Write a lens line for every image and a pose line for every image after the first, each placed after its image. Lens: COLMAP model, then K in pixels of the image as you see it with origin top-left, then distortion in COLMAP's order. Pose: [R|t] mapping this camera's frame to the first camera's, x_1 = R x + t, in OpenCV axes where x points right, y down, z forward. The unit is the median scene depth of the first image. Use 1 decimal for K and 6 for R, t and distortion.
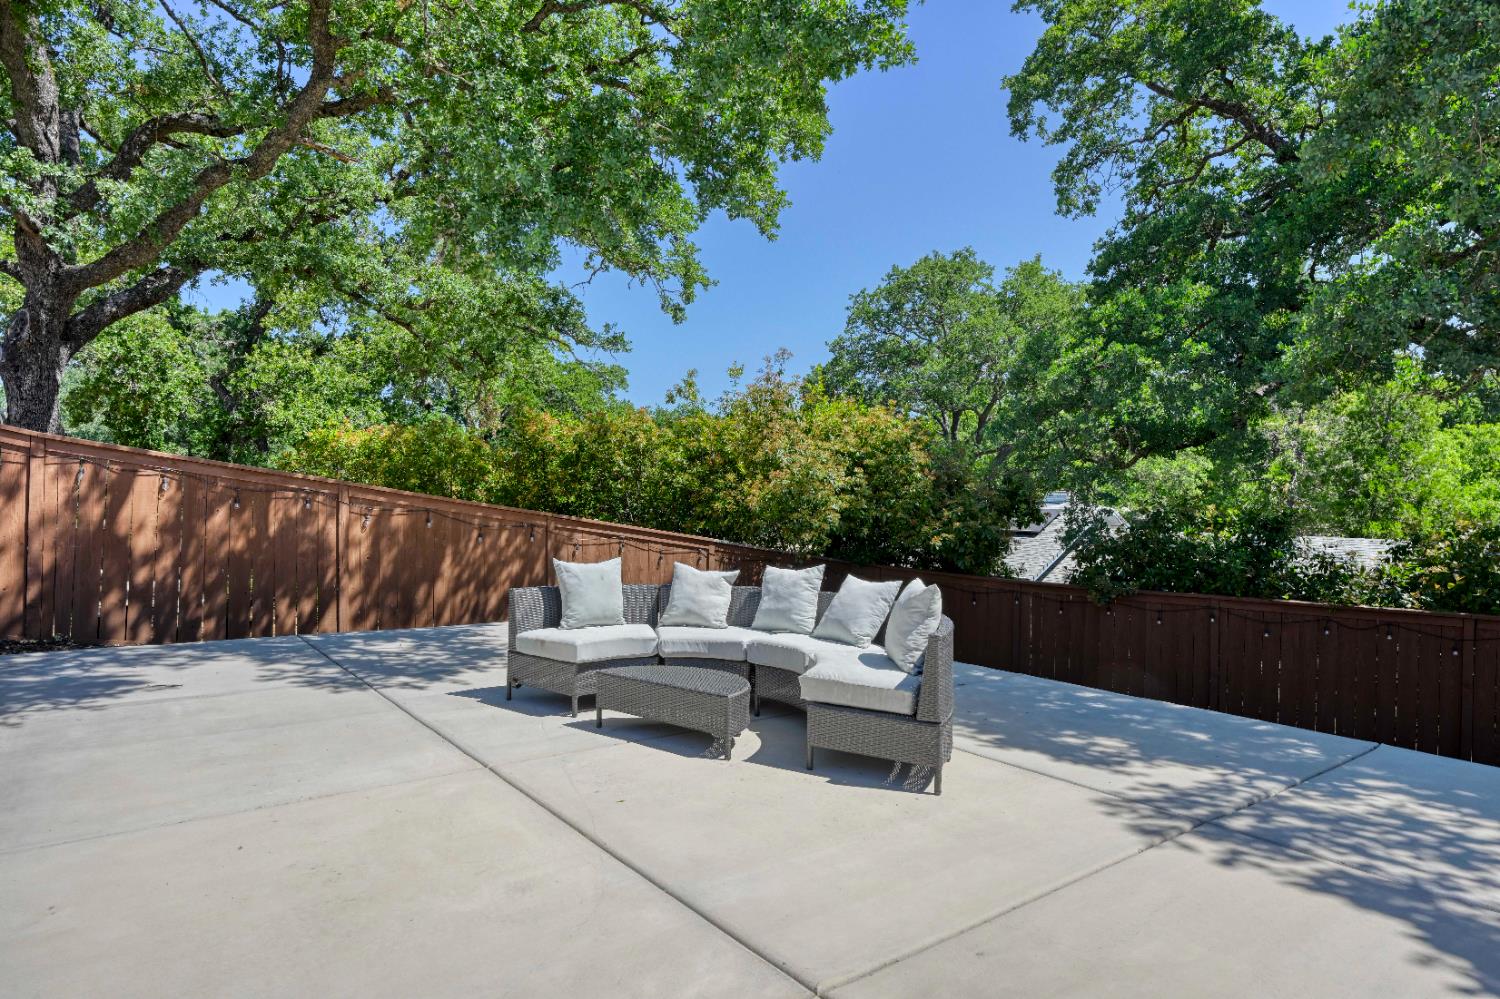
lens RADIAL K [[828.5, 0, 754.3], [0, 828.5, 492.0], [0, 0, 1]] dist [-0.003742, -0.000503]
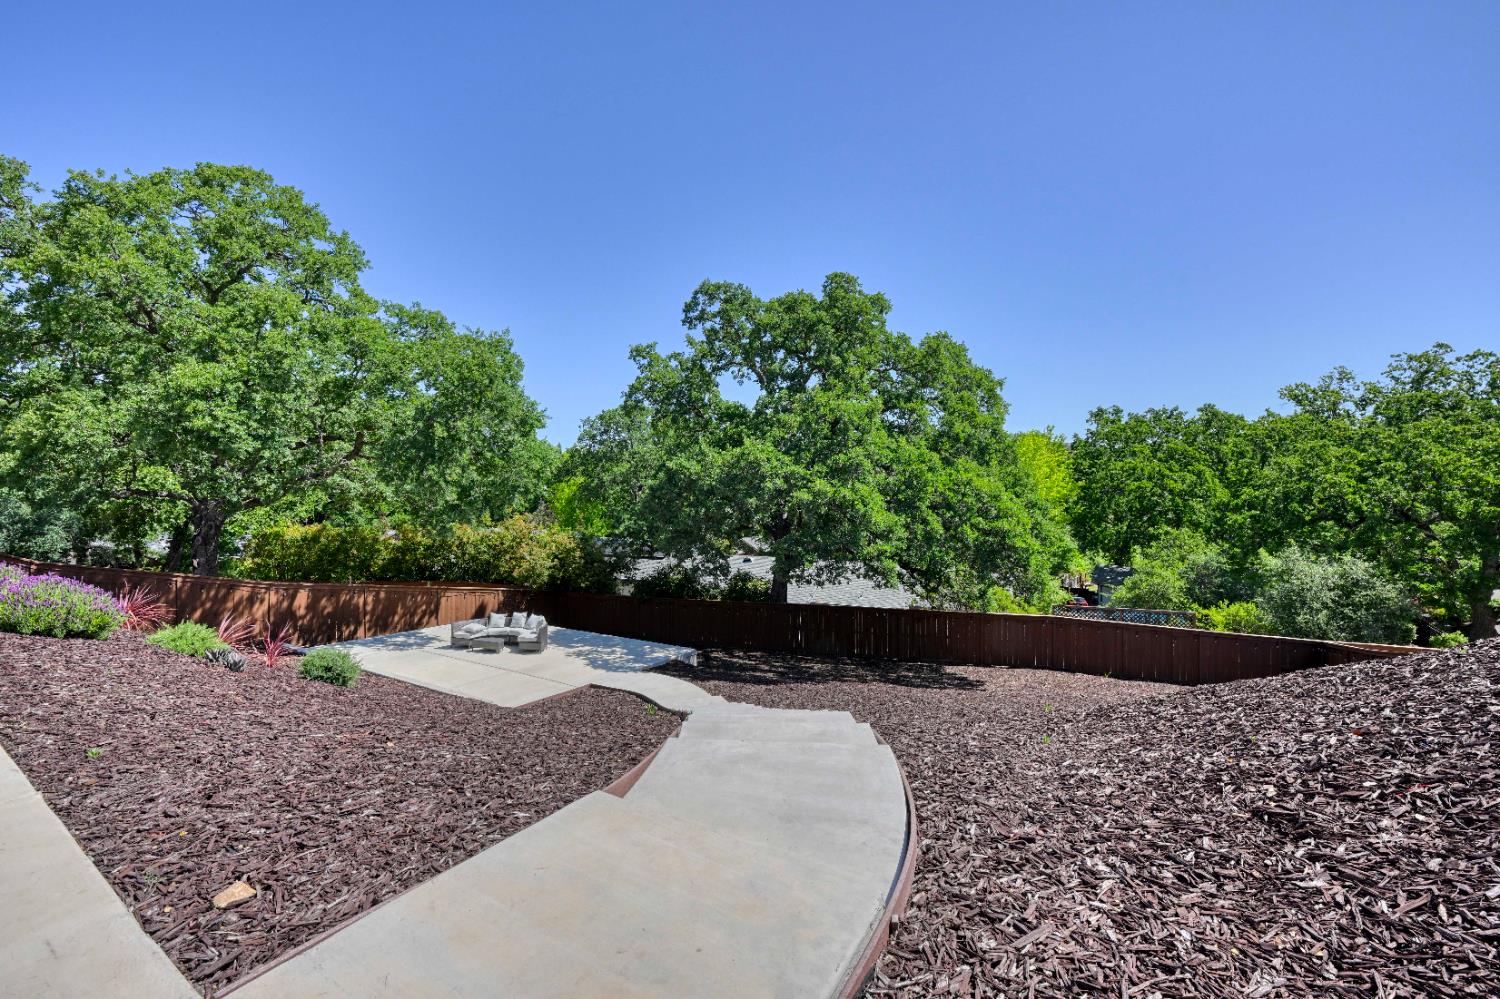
lens RADIAL K [[592.6, 0, 753.2], [0, 592.6, 498.2], [0, 0, 1]] dist [-0.001237, -0.000198]
pose [[0.936100, -0.009015, 0.351620, 0.067861], [0.006434, 0.999943, 0.008508, -0.343865], [-0.351676, -0.005702, 0.936104, -1.533438]]
